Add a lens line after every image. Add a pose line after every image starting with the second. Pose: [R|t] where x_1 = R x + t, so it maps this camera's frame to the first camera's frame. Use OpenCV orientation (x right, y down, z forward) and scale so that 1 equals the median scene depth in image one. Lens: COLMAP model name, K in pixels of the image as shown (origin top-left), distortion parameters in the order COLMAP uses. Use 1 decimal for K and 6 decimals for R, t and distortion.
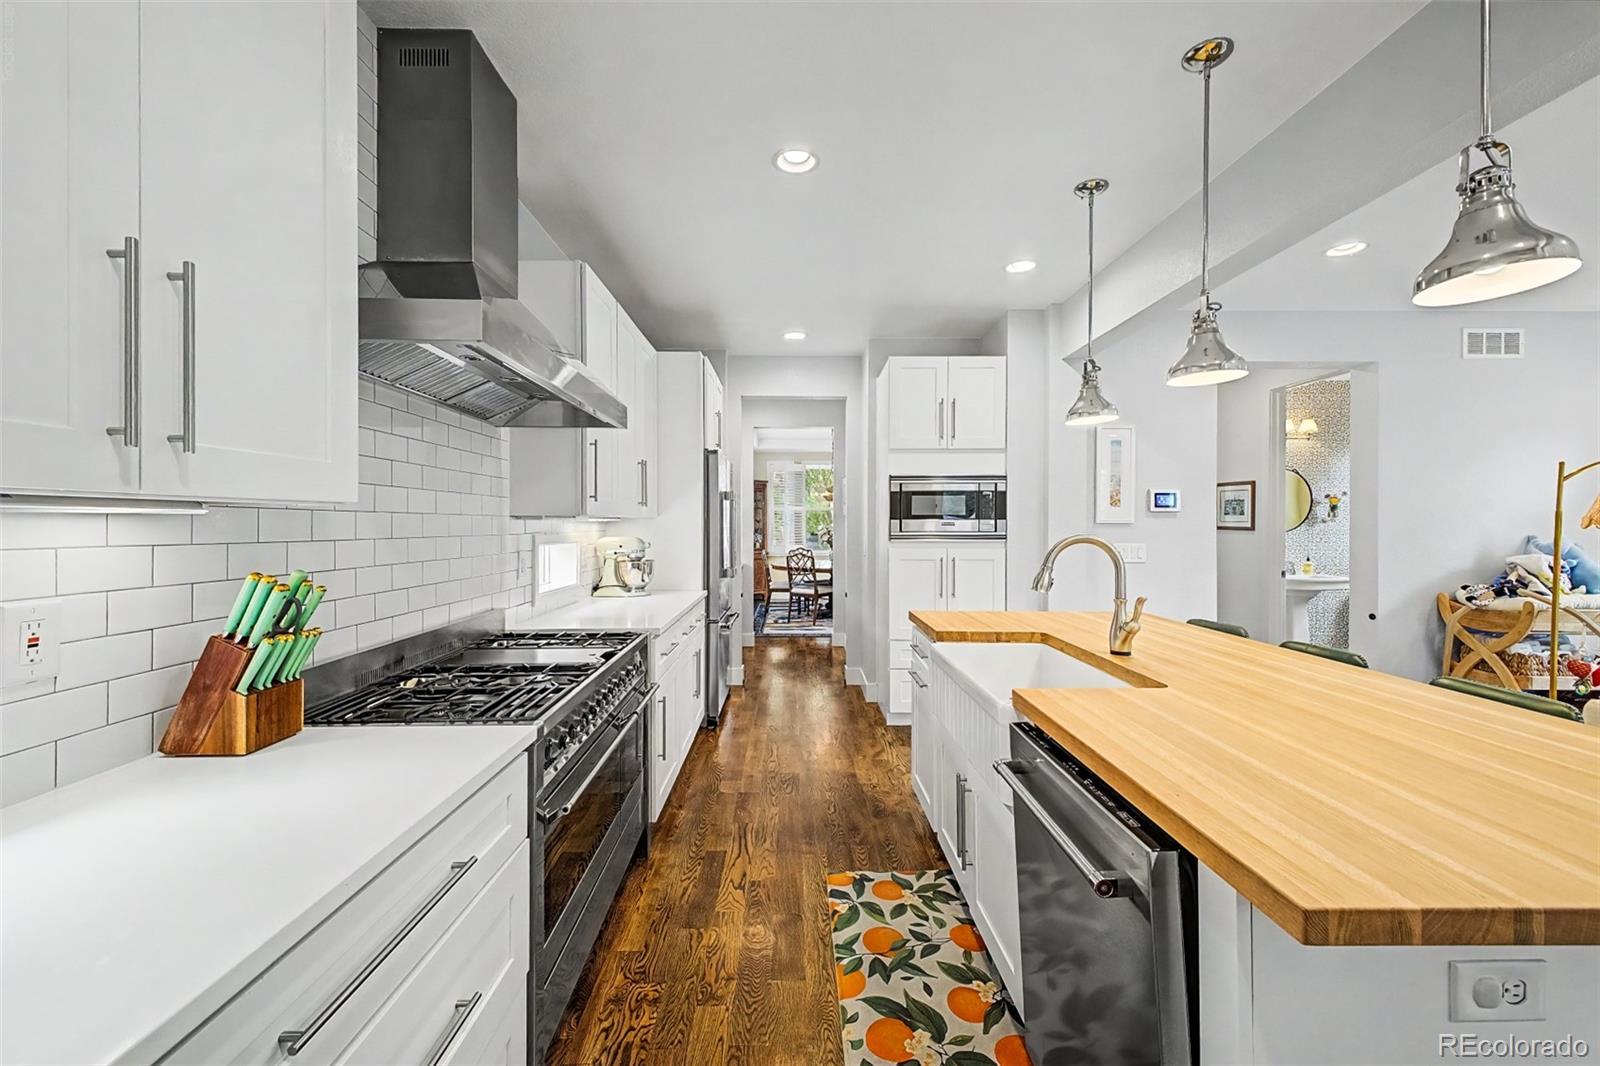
lens RADIAL K [[635.4, 0, 800.5], [0, 635.4, 524.5], [0, 0, 1]] dist [-0.002059, -0.000468]
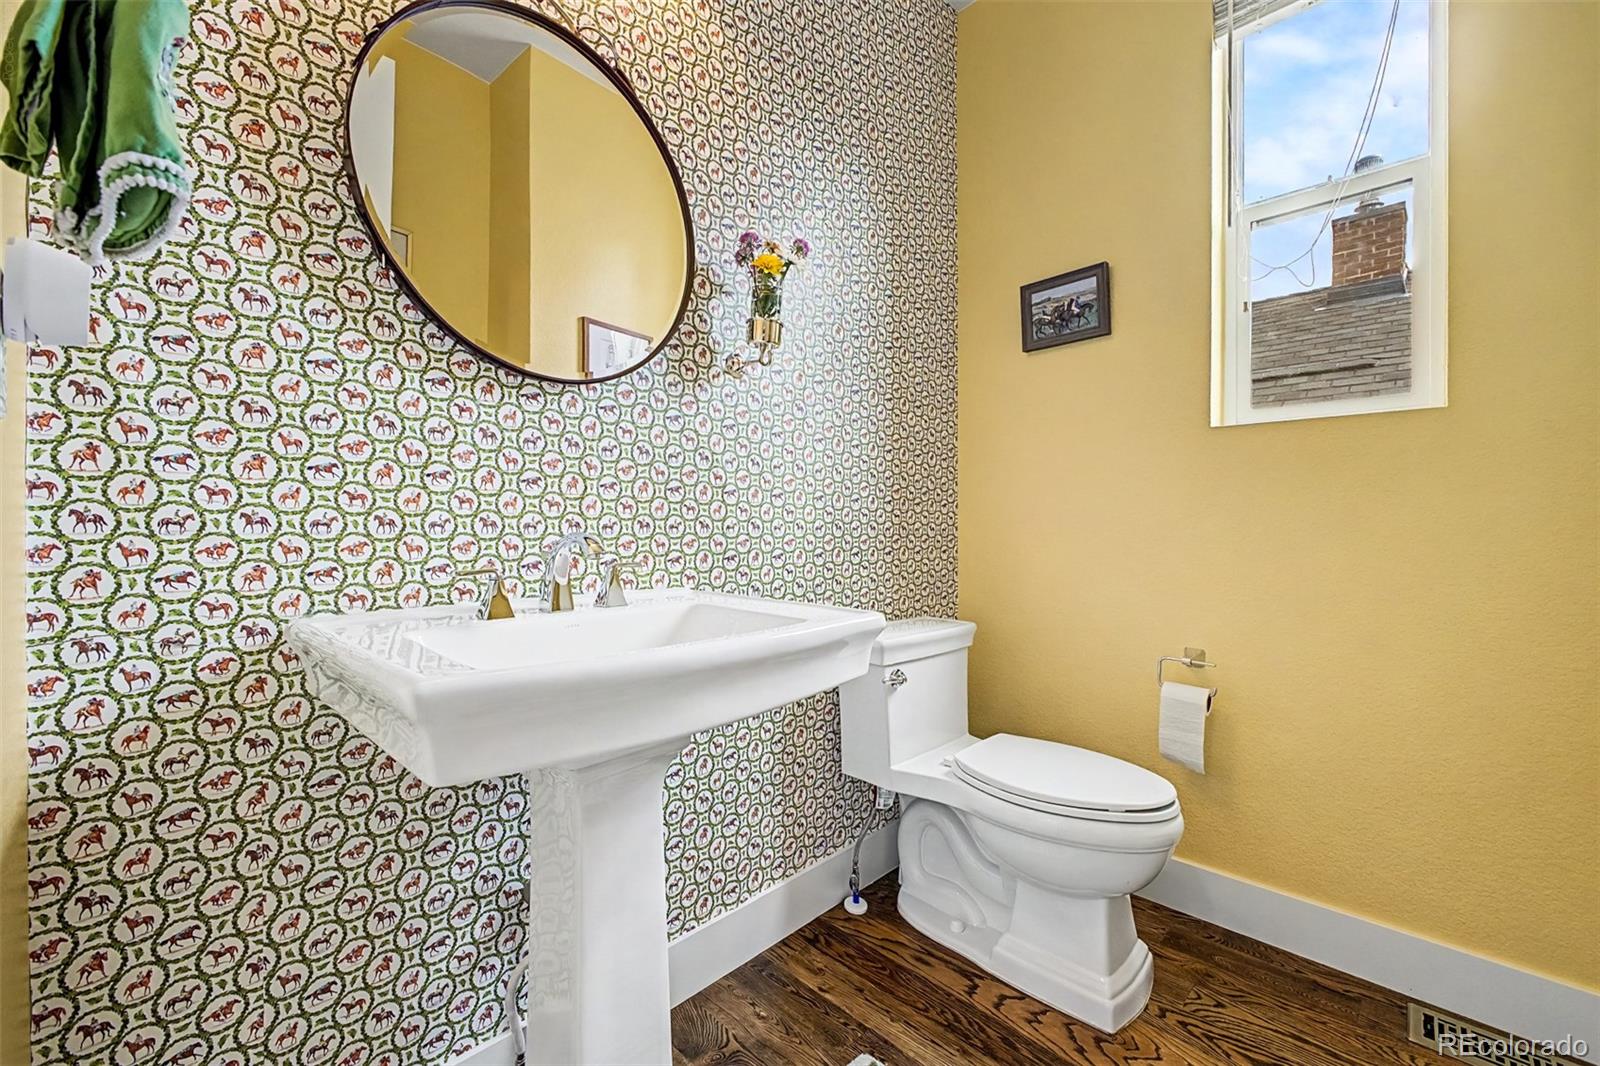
lens RADIAL K [[635.4, 0, 800.5], [0, 635.4, 524.5], [0, 0, 1]] dist [-0.002059, -0.000468]
pose [[0.697598, -0.000647, 0.716489, 0.676331], [0.001582, 0.999999, -0.000637, 0.055283], [-0.716488, 0.001578, 0.697598, 0.821735]]
